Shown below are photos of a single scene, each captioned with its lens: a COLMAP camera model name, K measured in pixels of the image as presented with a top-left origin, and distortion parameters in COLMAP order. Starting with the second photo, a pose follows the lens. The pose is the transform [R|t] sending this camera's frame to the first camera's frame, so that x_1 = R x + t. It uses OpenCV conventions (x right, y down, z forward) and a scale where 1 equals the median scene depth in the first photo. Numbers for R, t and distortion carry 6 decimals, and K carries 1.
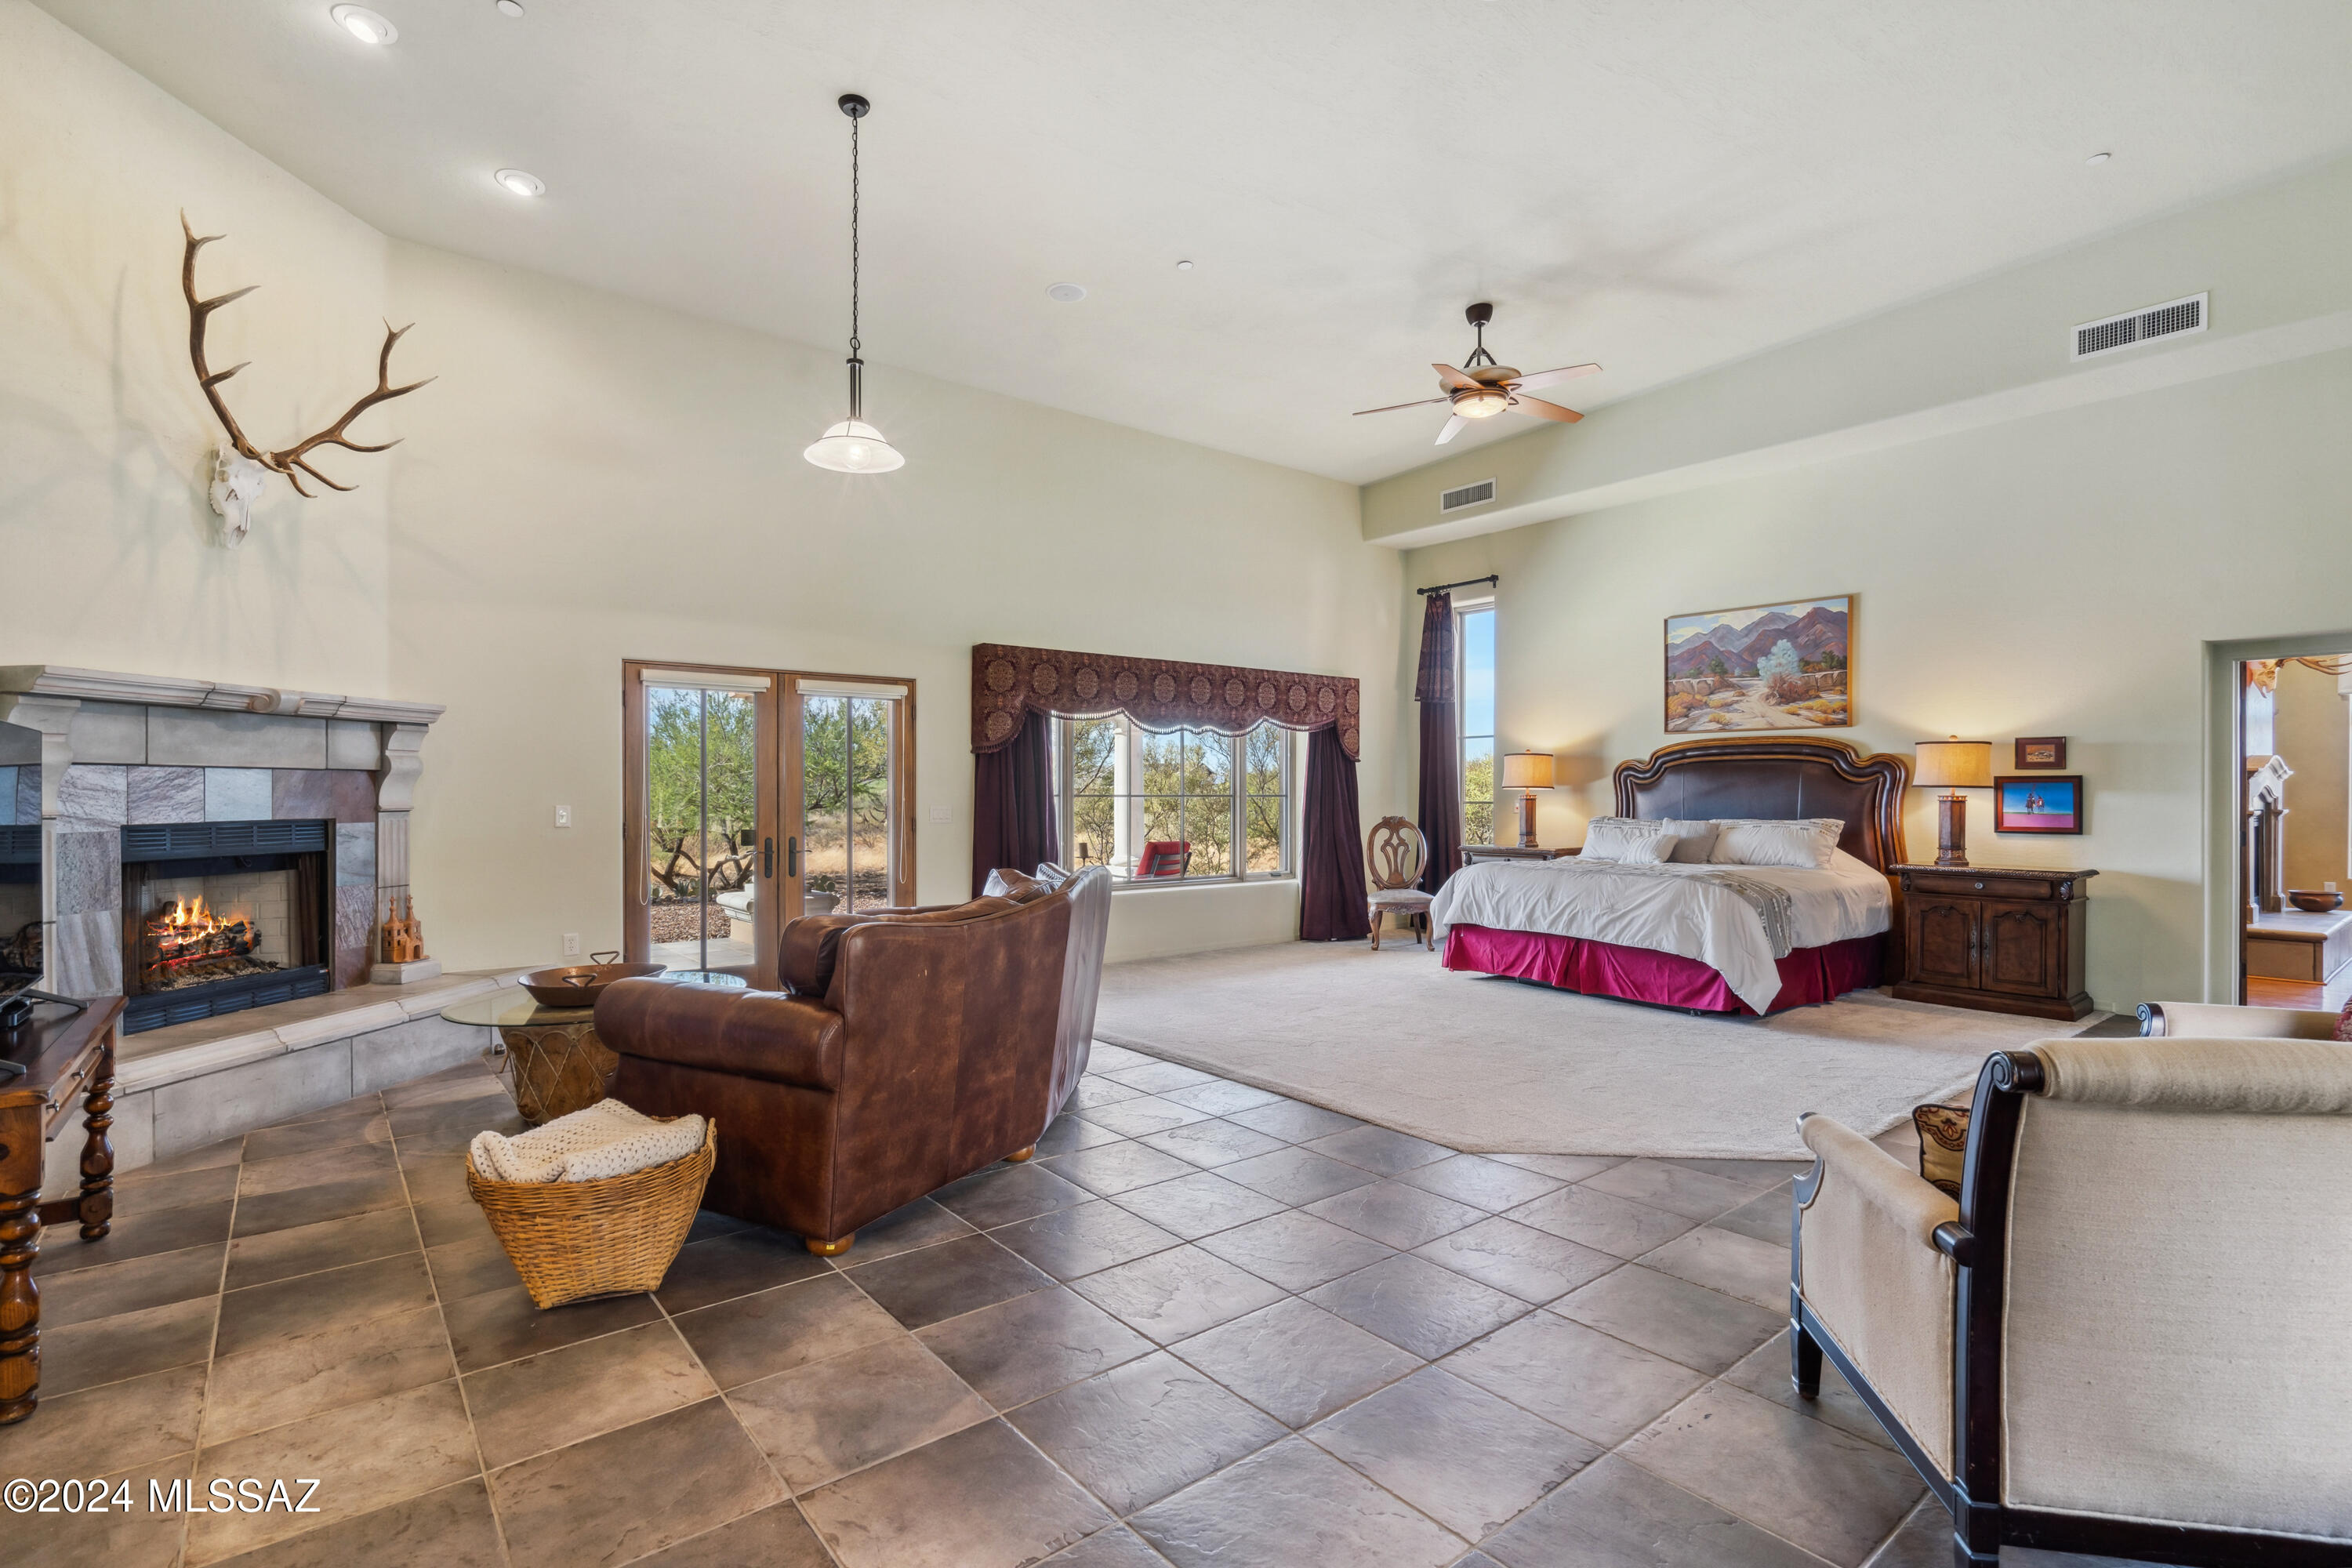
lens RADIAL K [[1082.3, 0, 1184.2], [0, 1082.3, 804.2], [0, 0, 1]] dist [-0.001916, 0.001389]
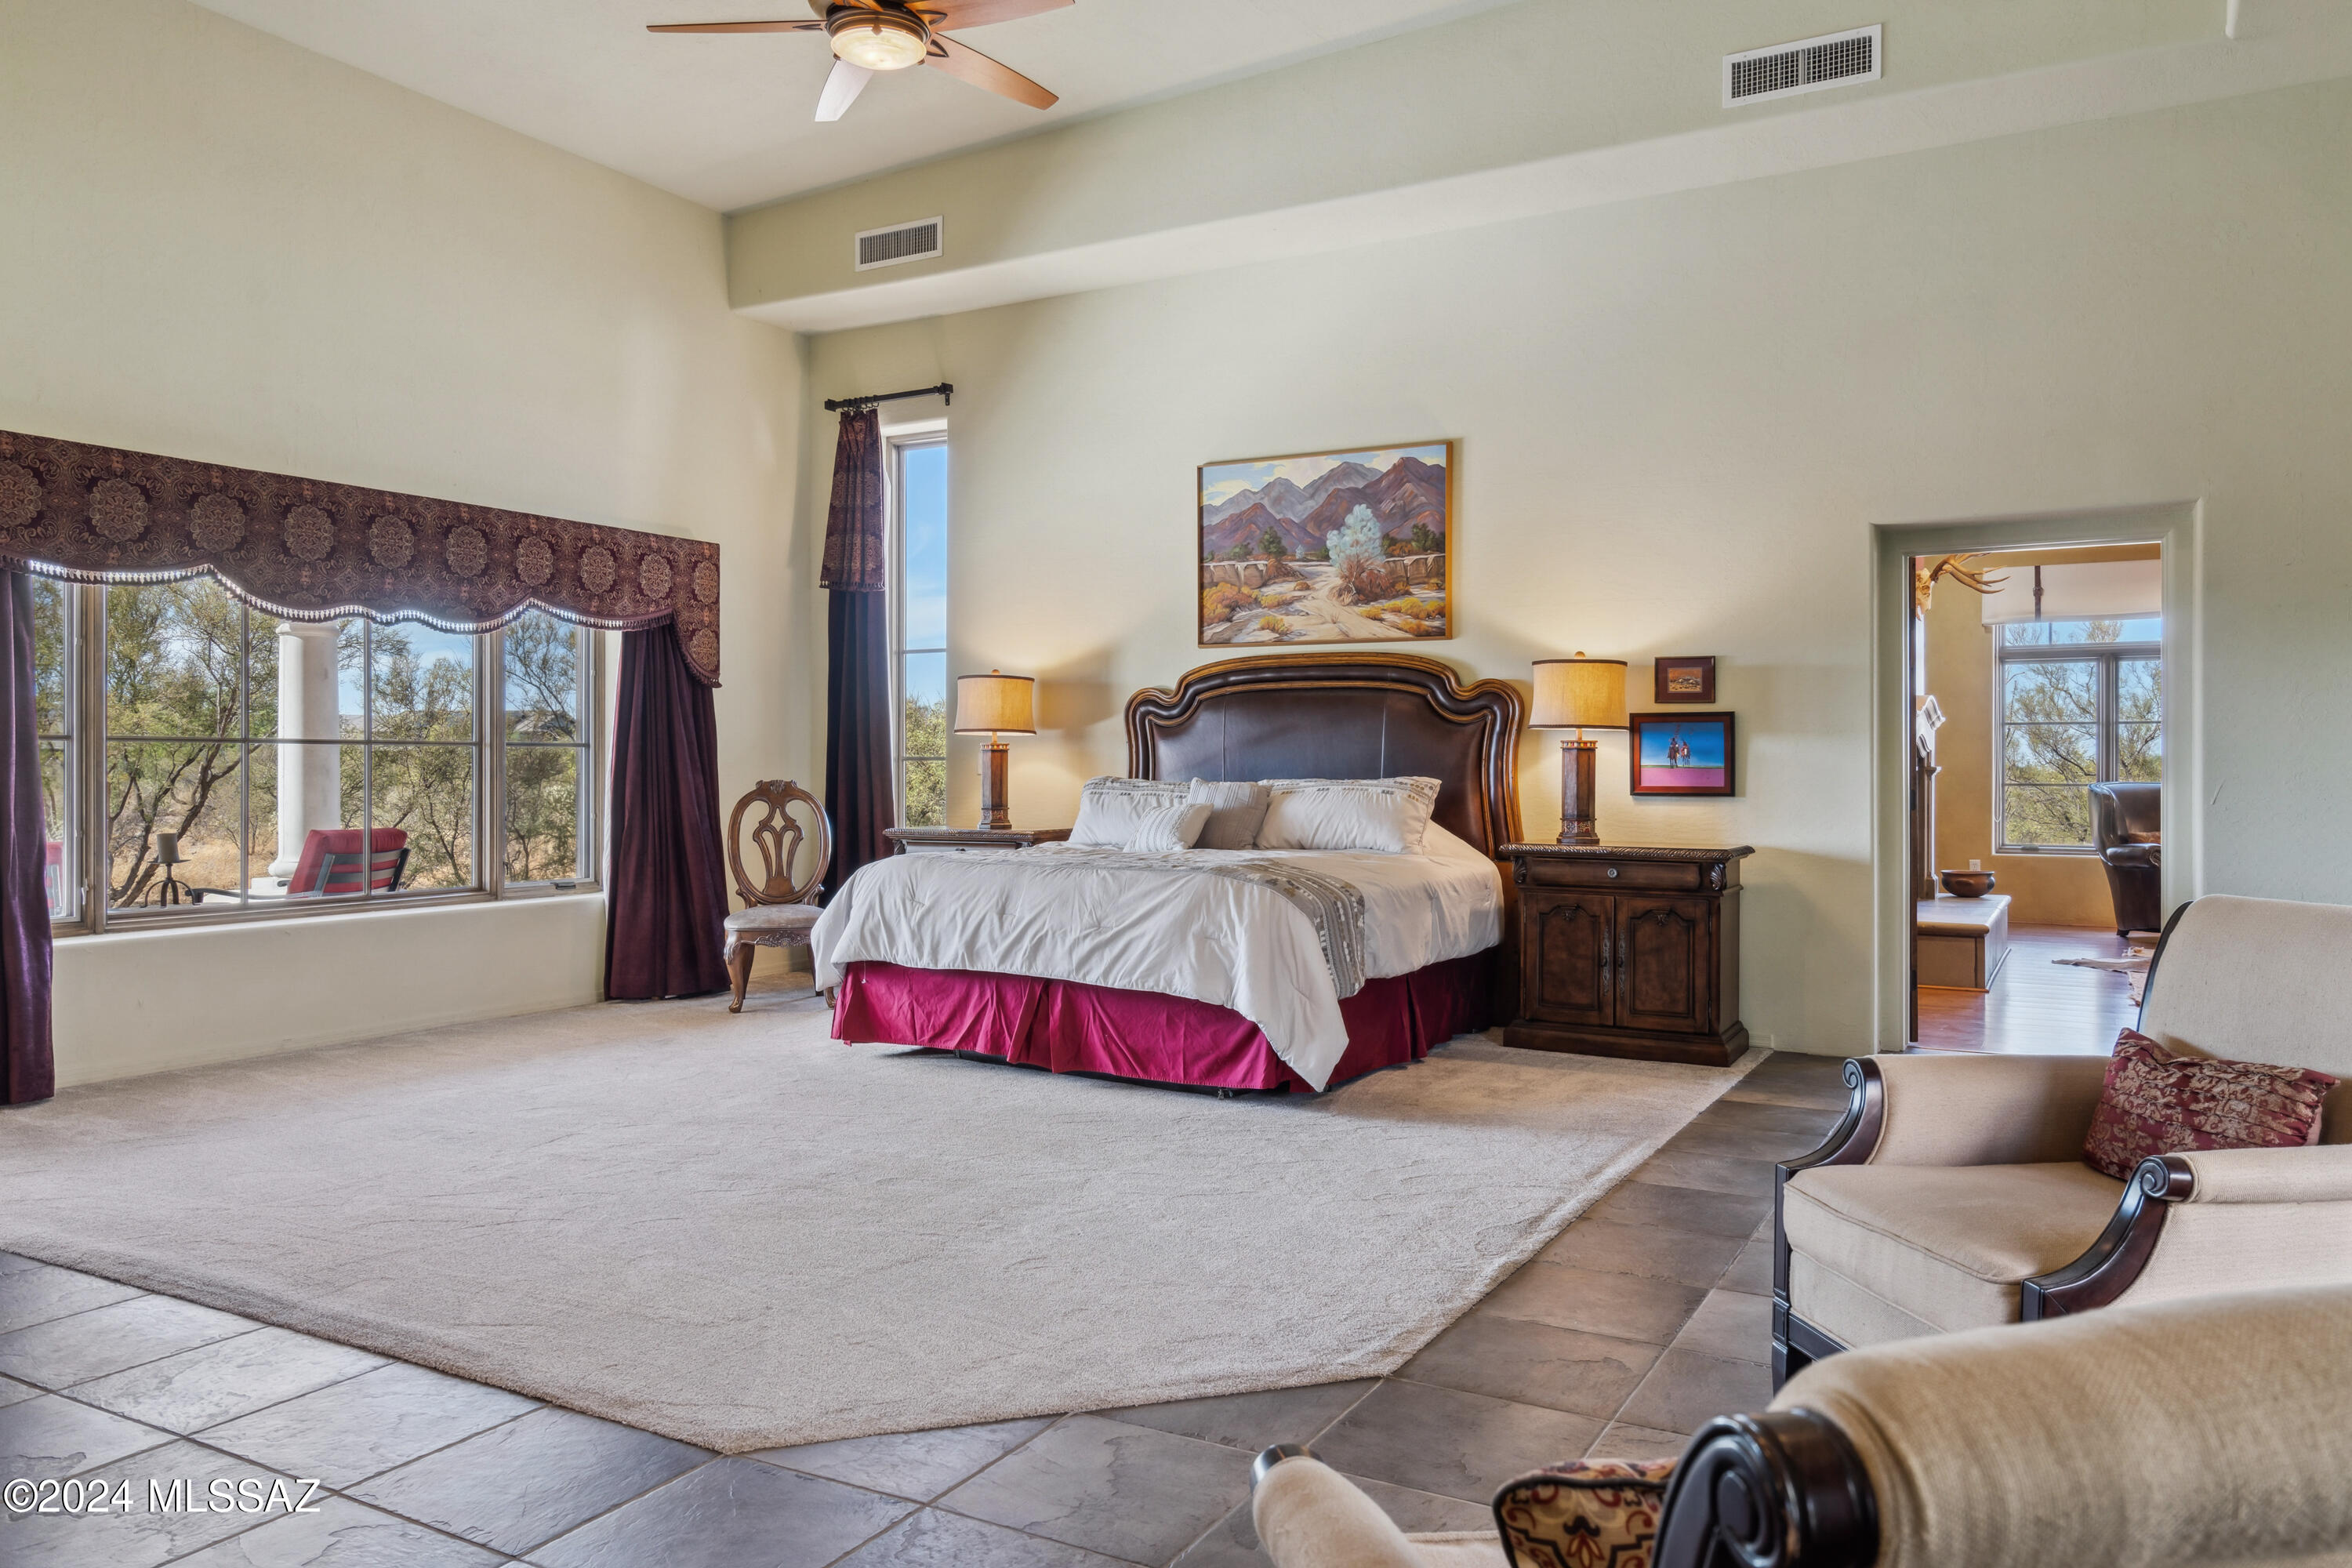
lens RADIAL K [[1581.0, 0, 1205.5], [0, 1581.0, 775.6], [0, 0, 1]] dist [0.006254, 0.000550]
pose [[0.926125, -0.000539, 0.377216, 0.117200], [0.001732, 0.999995, -0.002824, 0.015506], [-0.377212, 0.003268, 0.926121, 0.166753]]
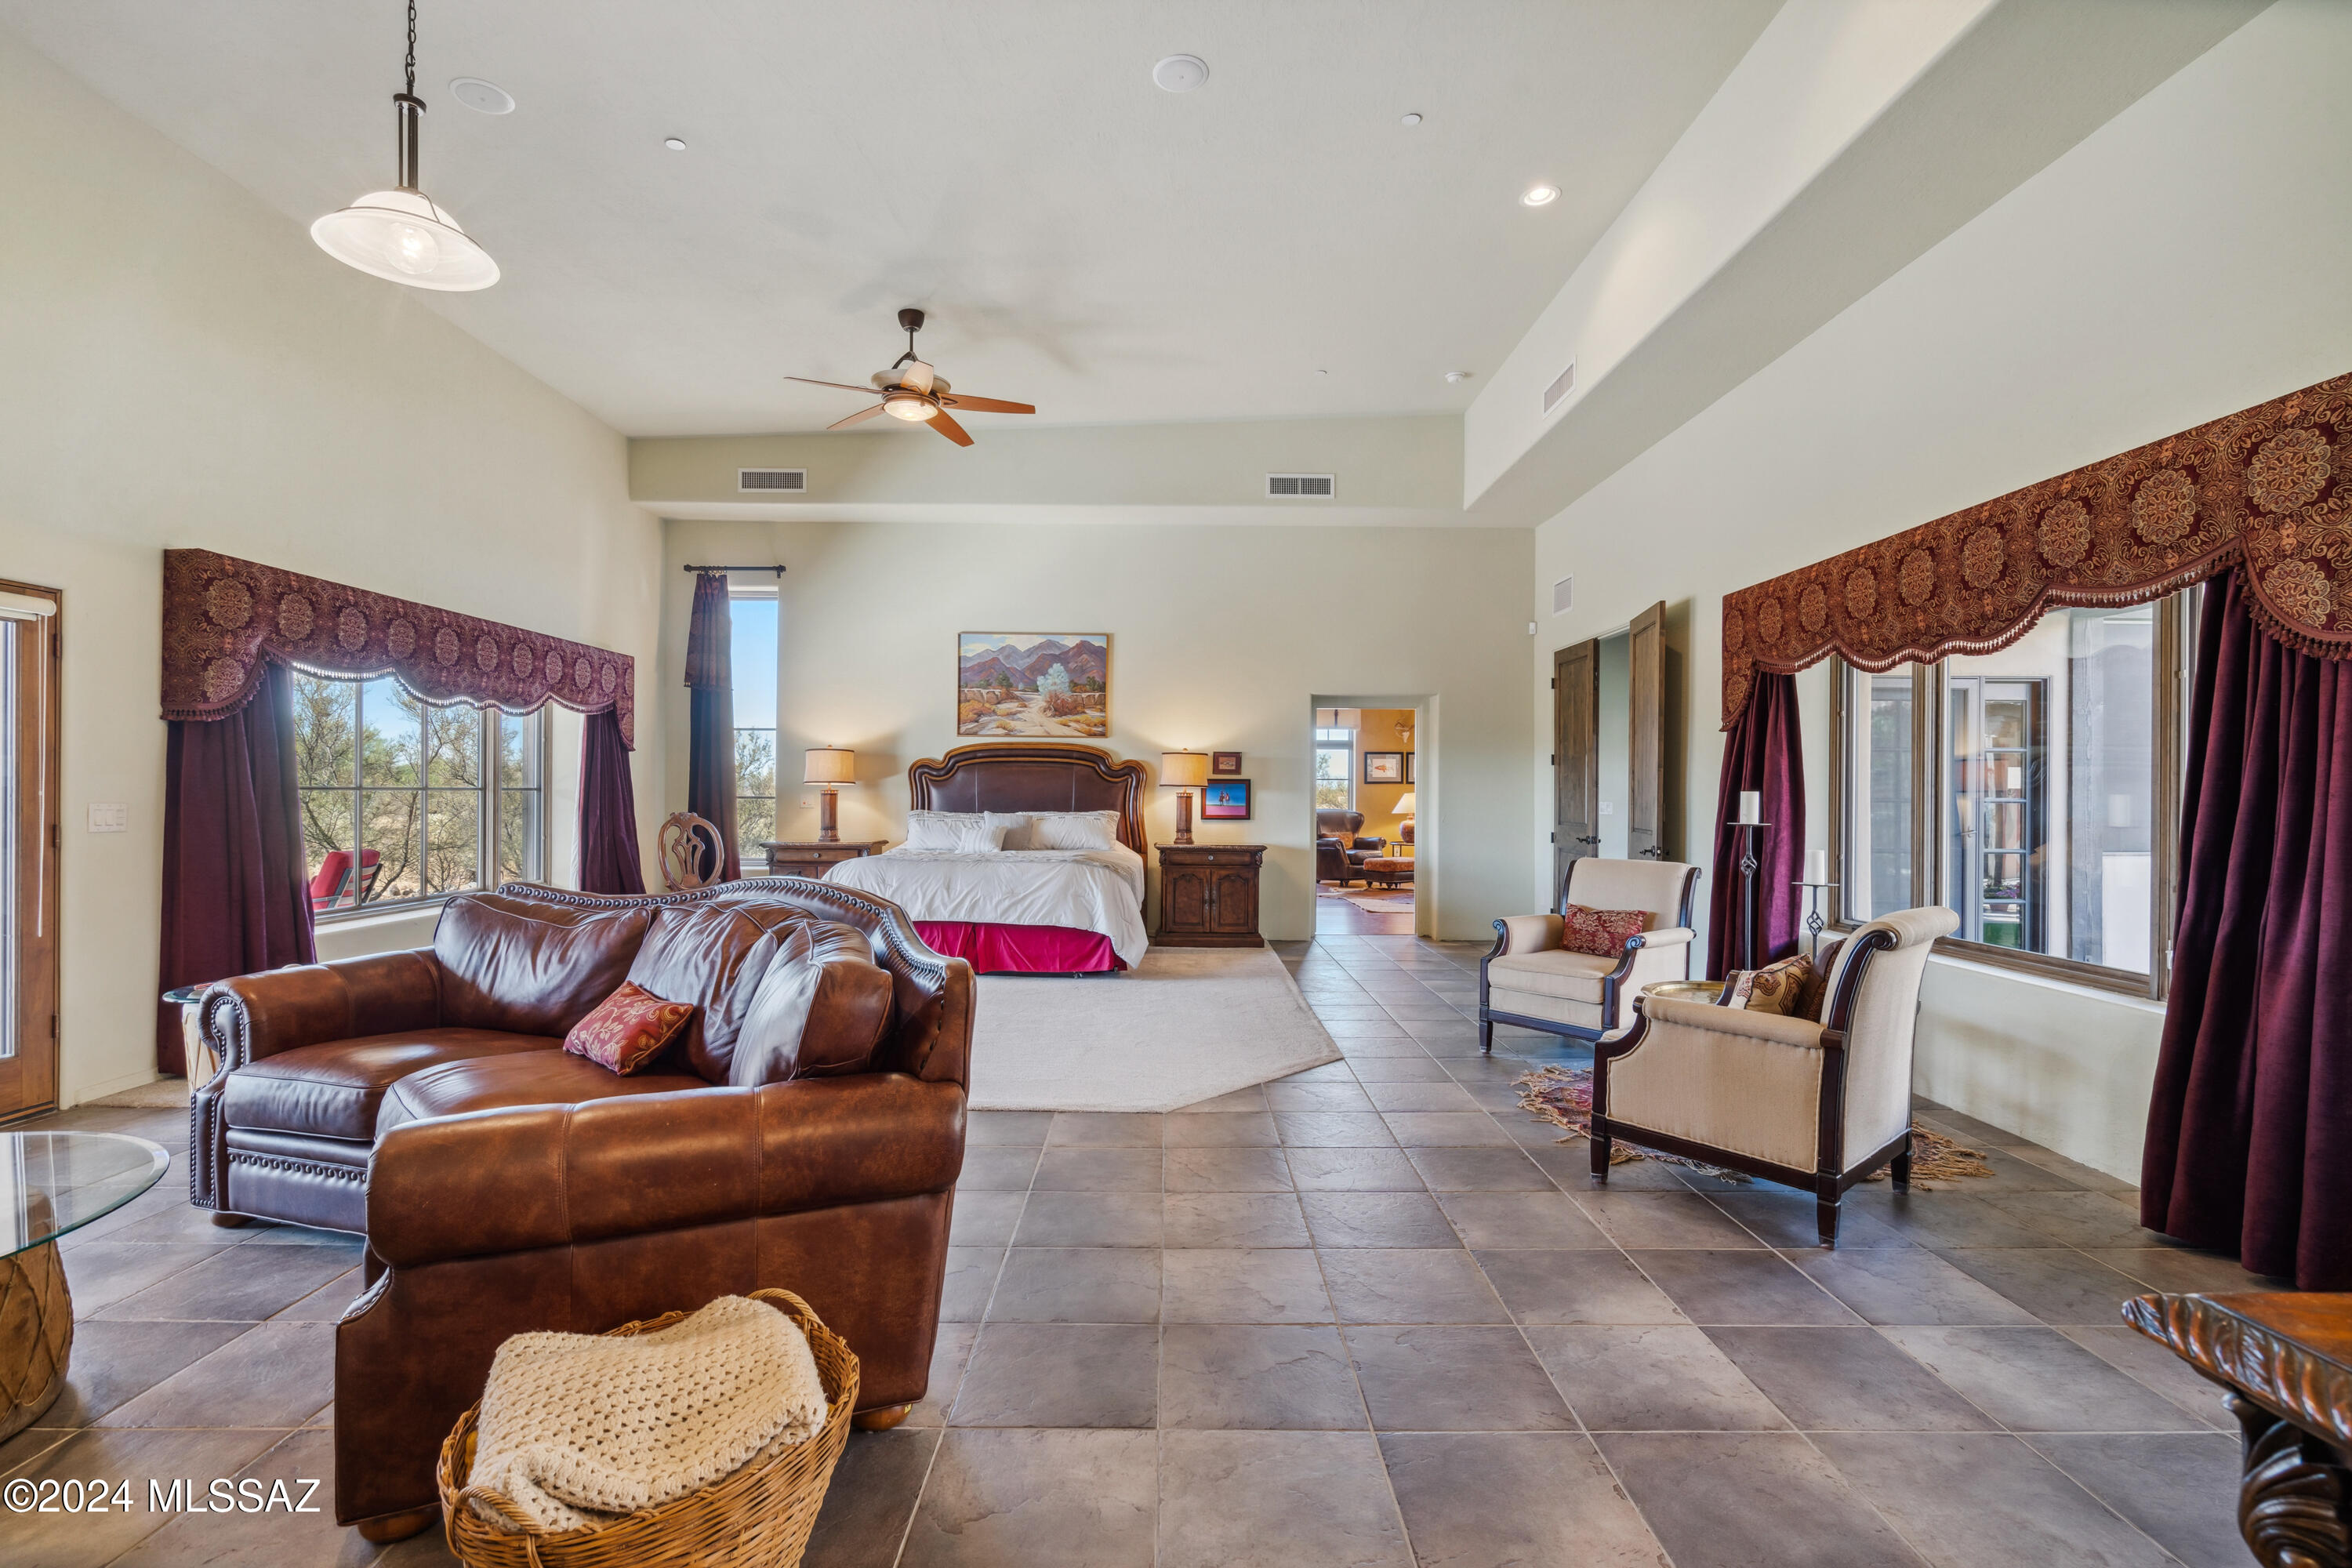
lens RADIAL K [[1082.3, 0, 1107.2], [0, 1082.3, 794.5], [0, 0, 1]] dist [-0.001916, 0.001389]
pose [[0.632381, 0.001285, 0.774656, -0.388386], [0.000573, 0.999998, -0.002126, -0.002561], [-0.774657, 0.001788, 0.632379, 0.206625]]
